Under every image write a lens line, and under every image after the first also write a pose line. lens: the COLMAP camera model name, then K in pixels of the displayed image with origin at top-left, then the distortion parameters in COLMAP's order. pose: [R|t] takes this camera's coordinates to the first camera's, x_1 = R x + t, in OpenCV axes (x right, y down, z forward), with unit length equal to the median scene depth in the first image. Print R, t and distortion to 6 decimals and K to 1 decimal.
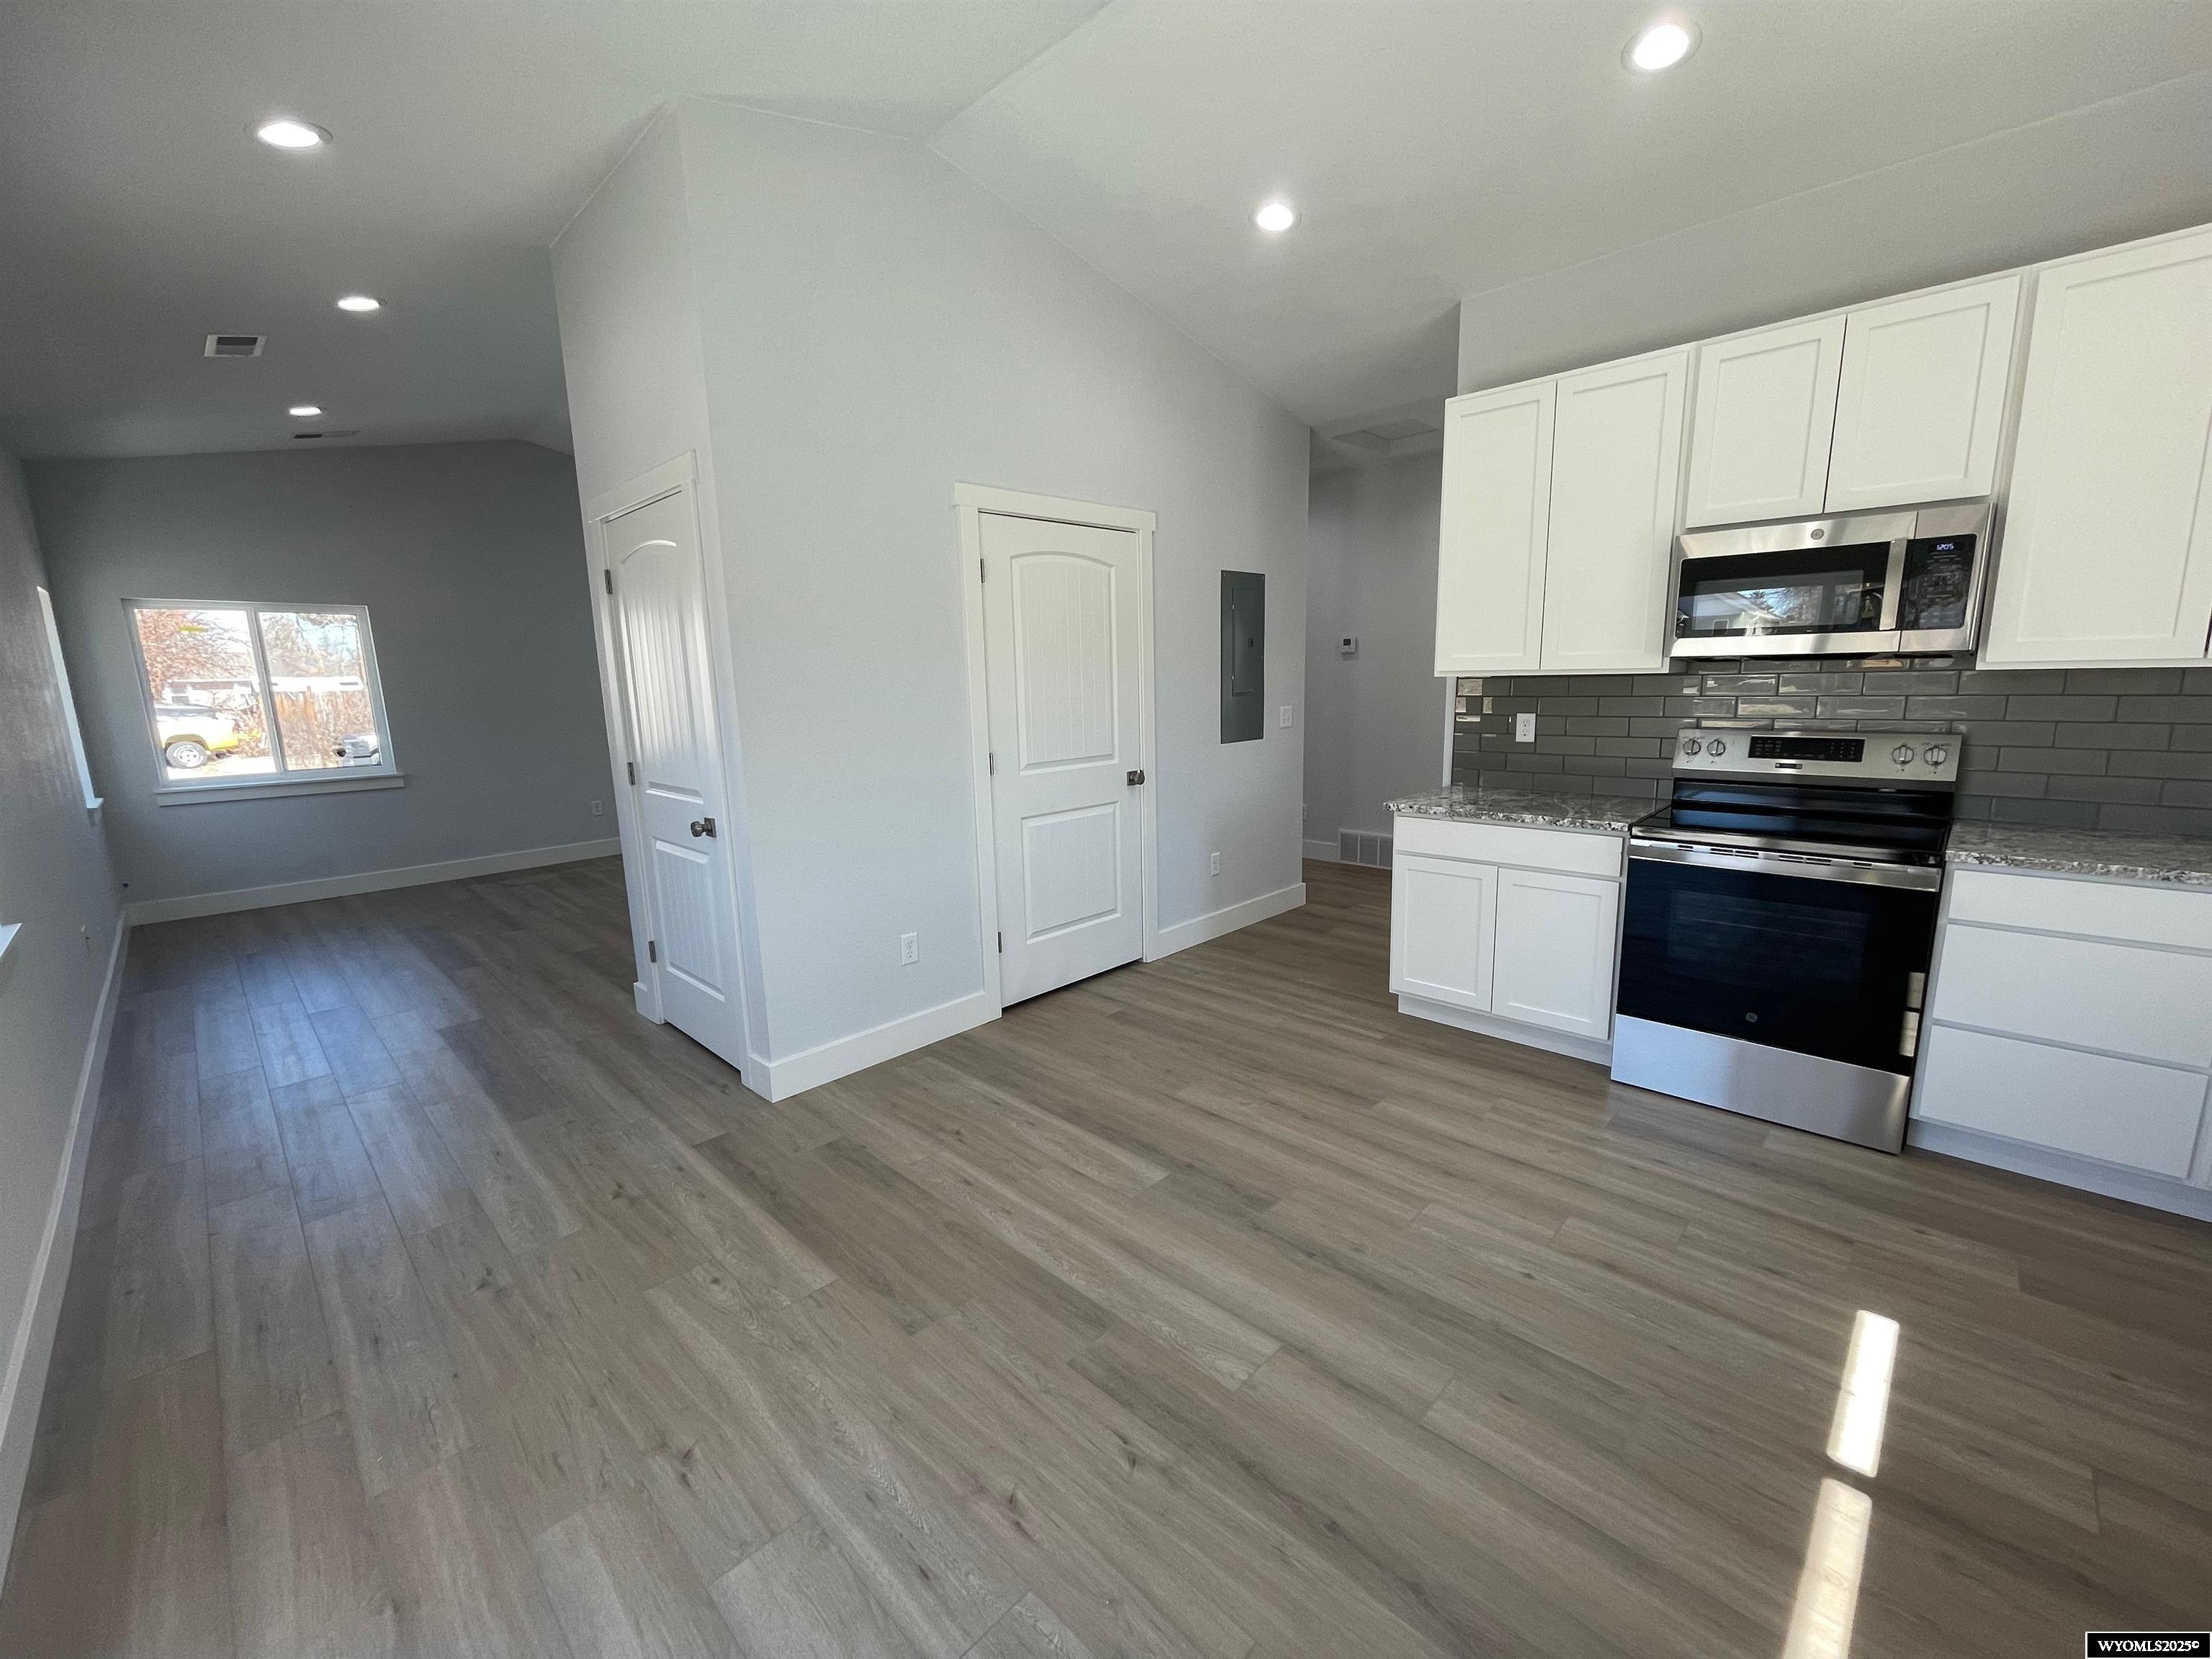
lens RADIAL K [[894.6, 0, 1104.8], [0, 894.6, 826.8], [0, 0, 1]] dist [-0.001281, 0.001520]
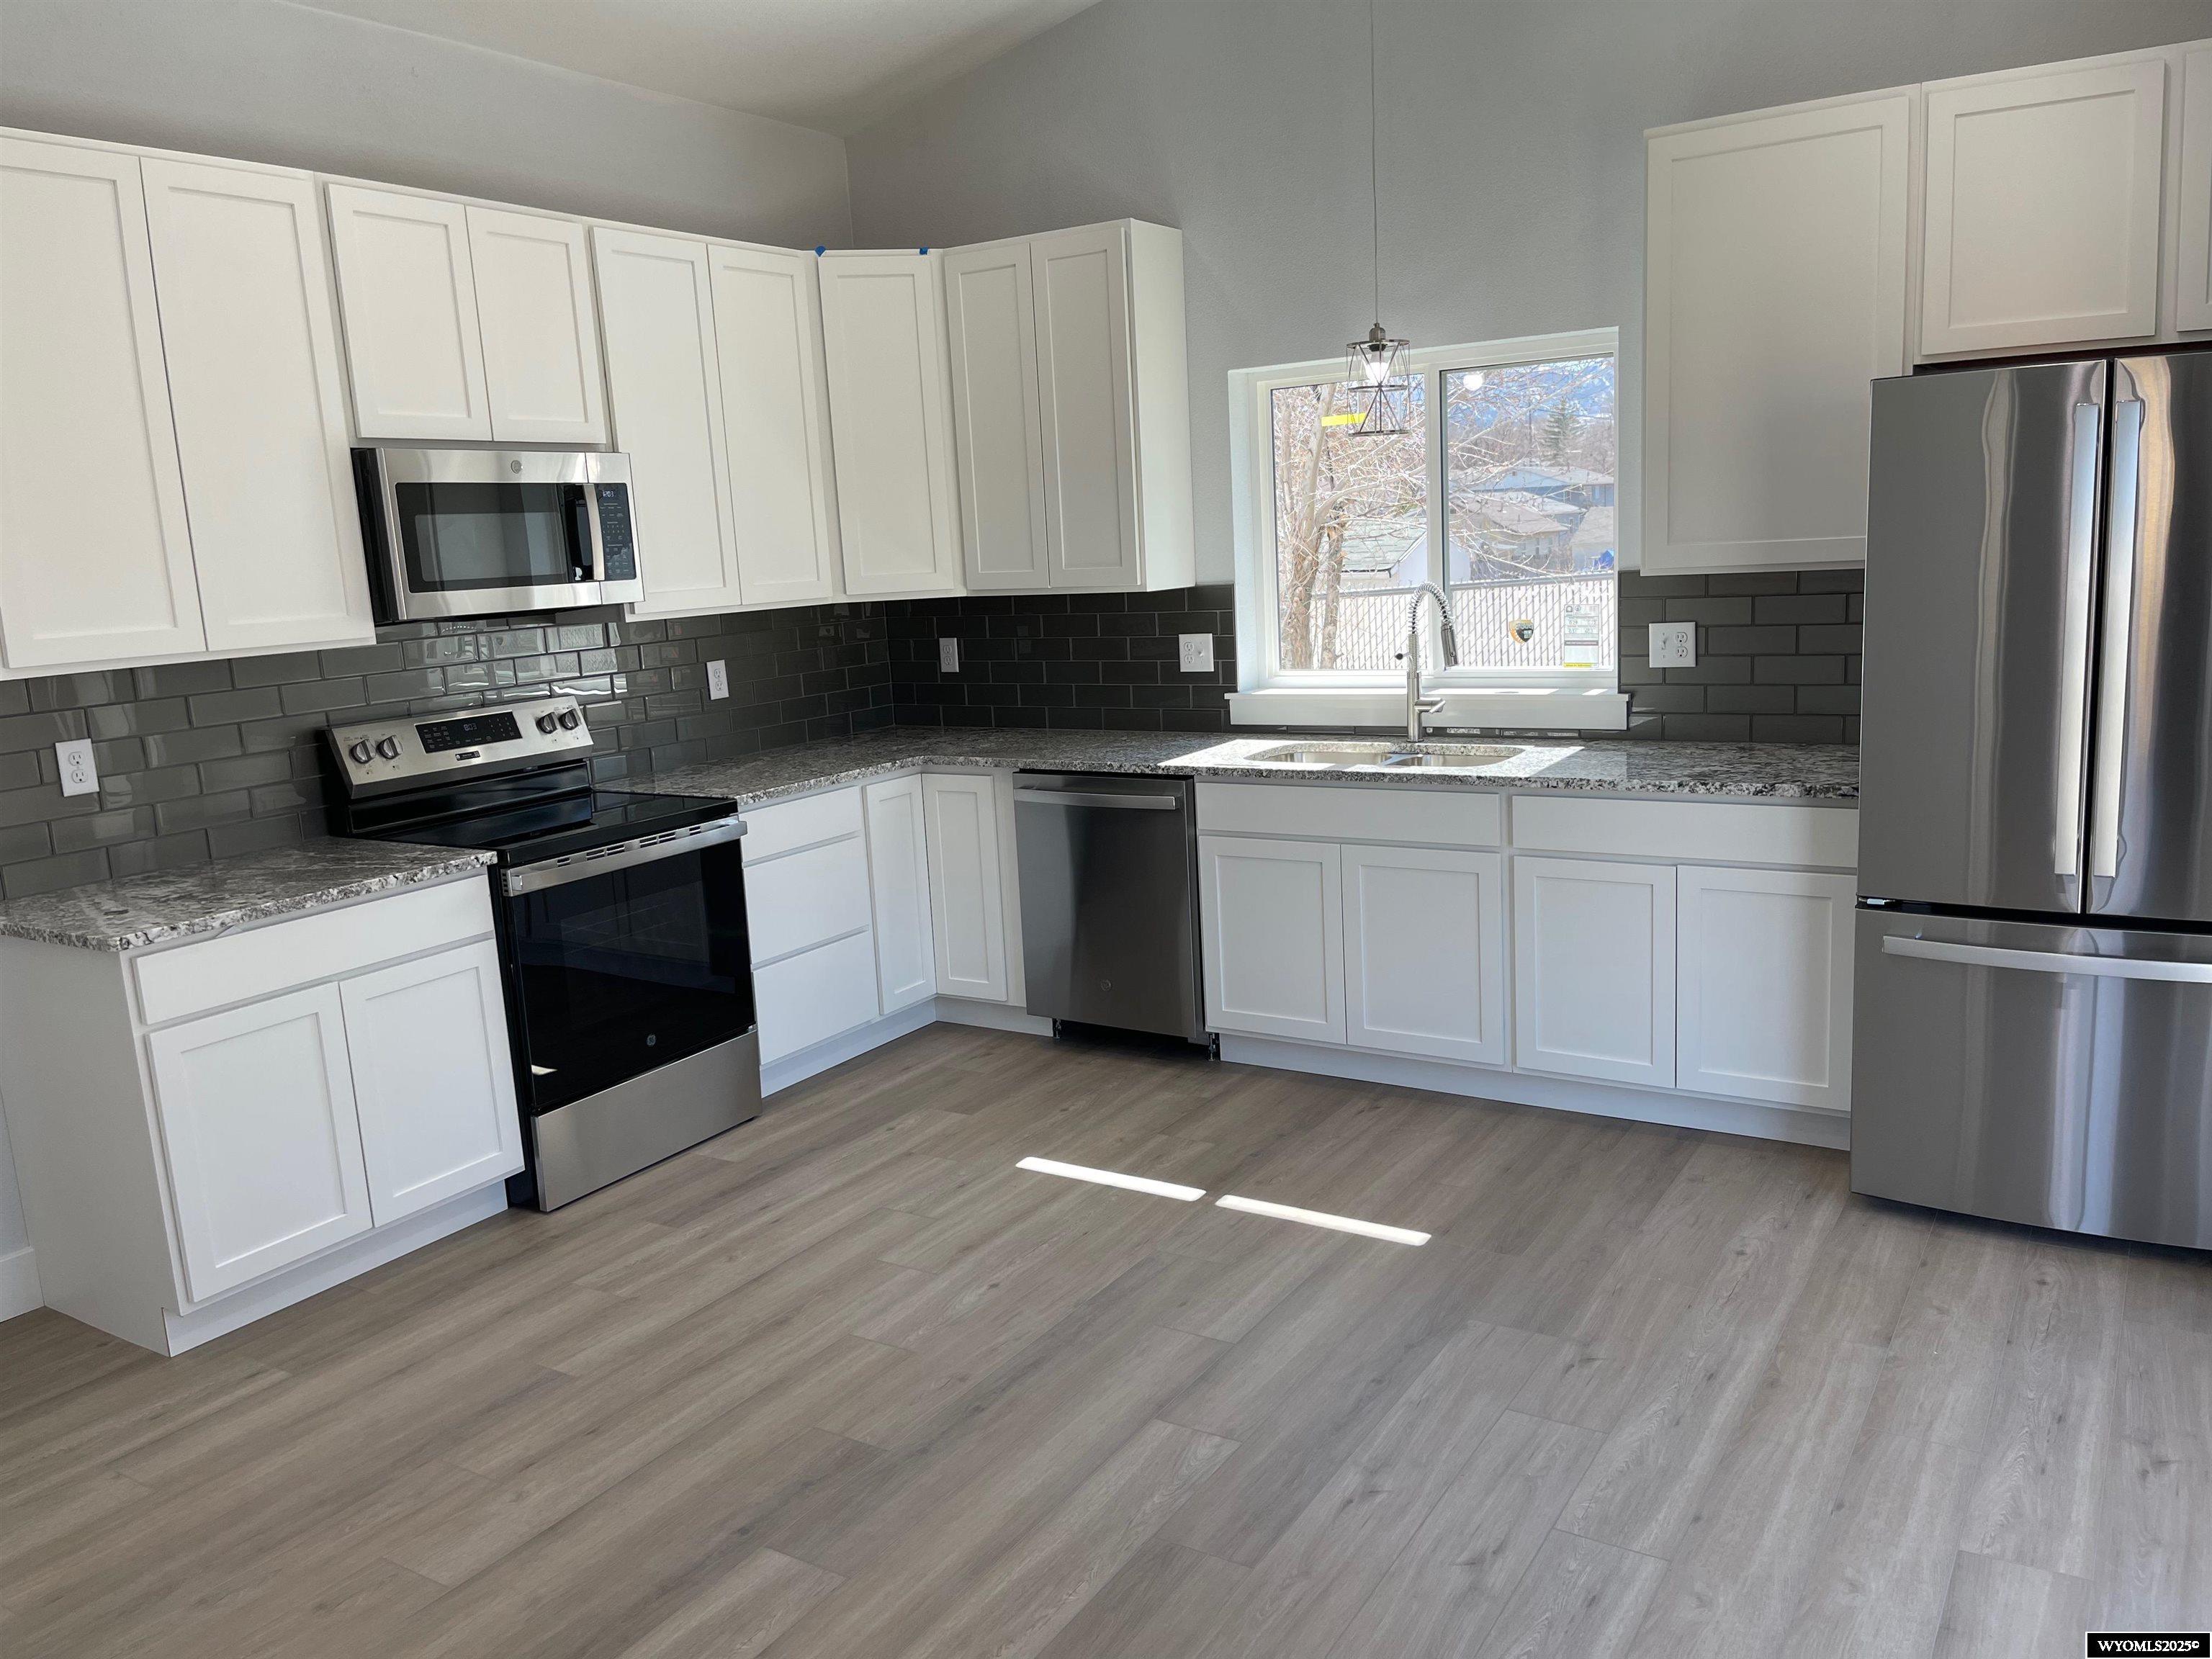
lens RADIAL K [[1683.4, 0, 1094.1], [0, 1683.4, 834.4], [0, 0, 1]] dist [0.048989, -0.039898]
pose [[-0.198138, -0.139113, 0.970252, -0.932774], [0.226668, 0.956542, 0.183436, -0.179284], [-0.953605, 0.256271, -0.157995, 0.879094]]
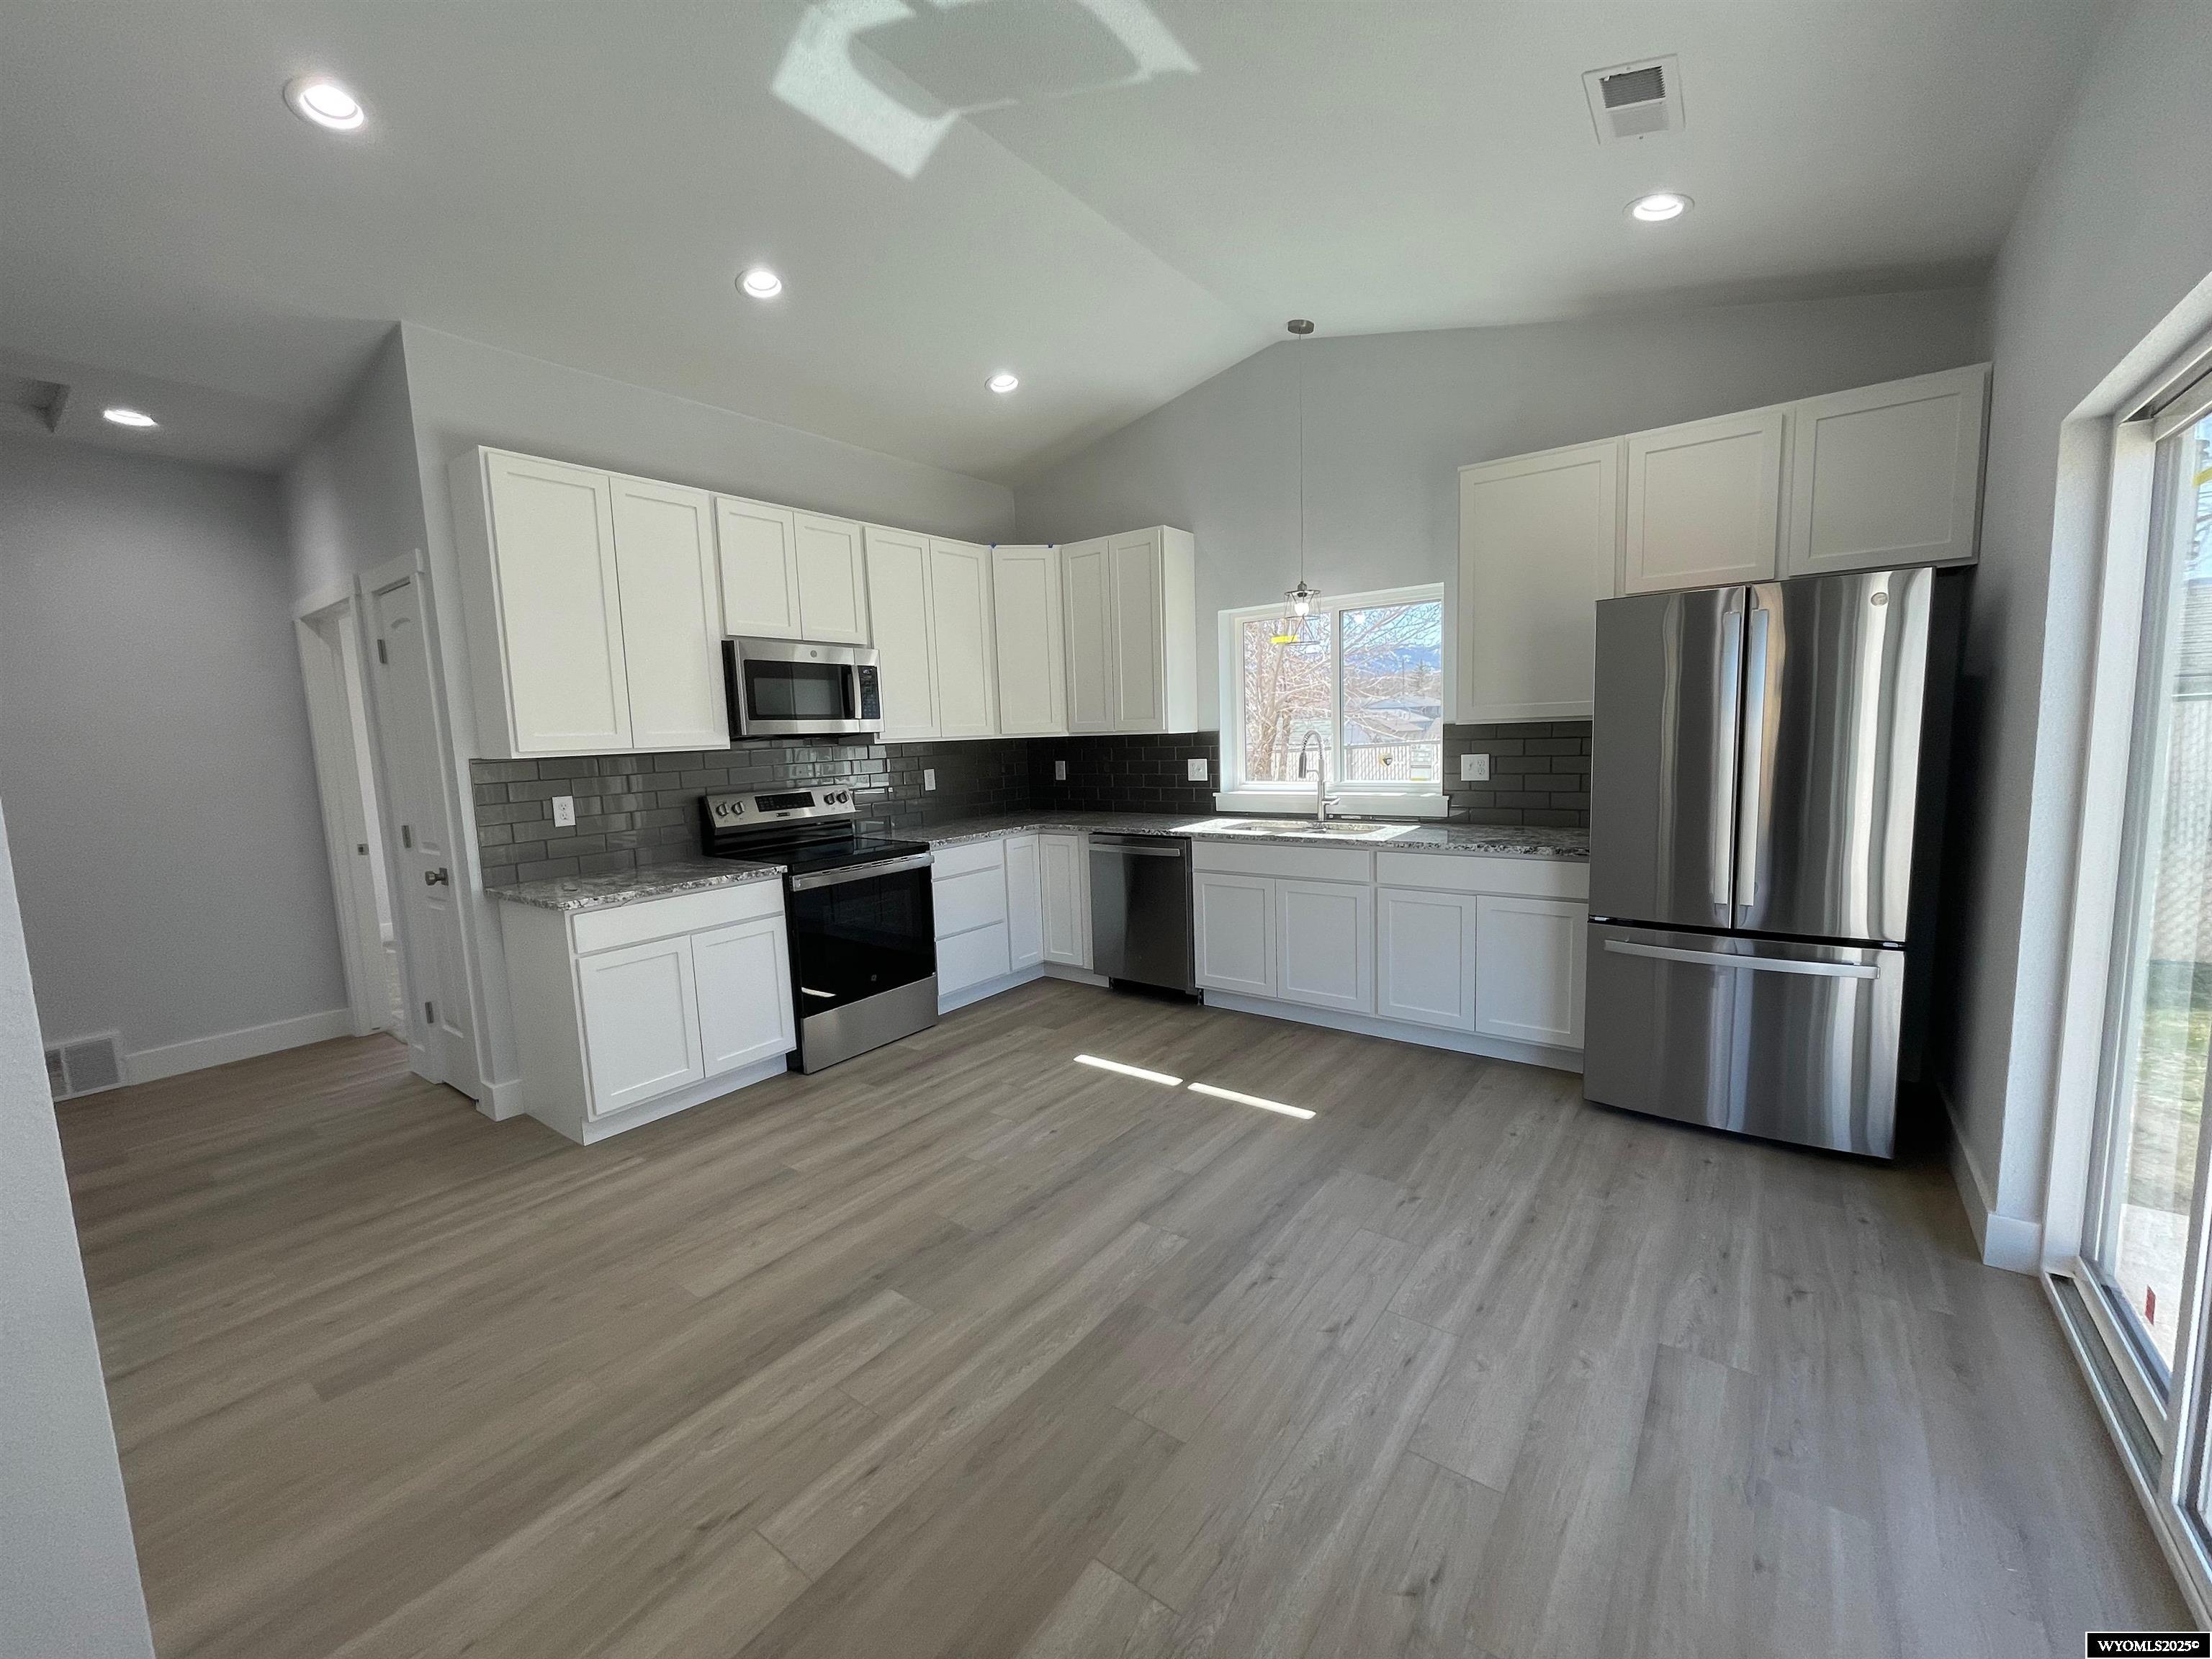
lens RADIAL K [[894.6, 0, 1094.4], [0, 894.6, 833.0], [0, 0, 1]] dist [-0.001281, 0.001520]
pose [[-0.118018, -0.085226, 0.989347, -0.806136], [0.210448, 0.971532, 0.108795, -0.107706], [-0.970455, 0.221046, -0.096723, 0.805810]]
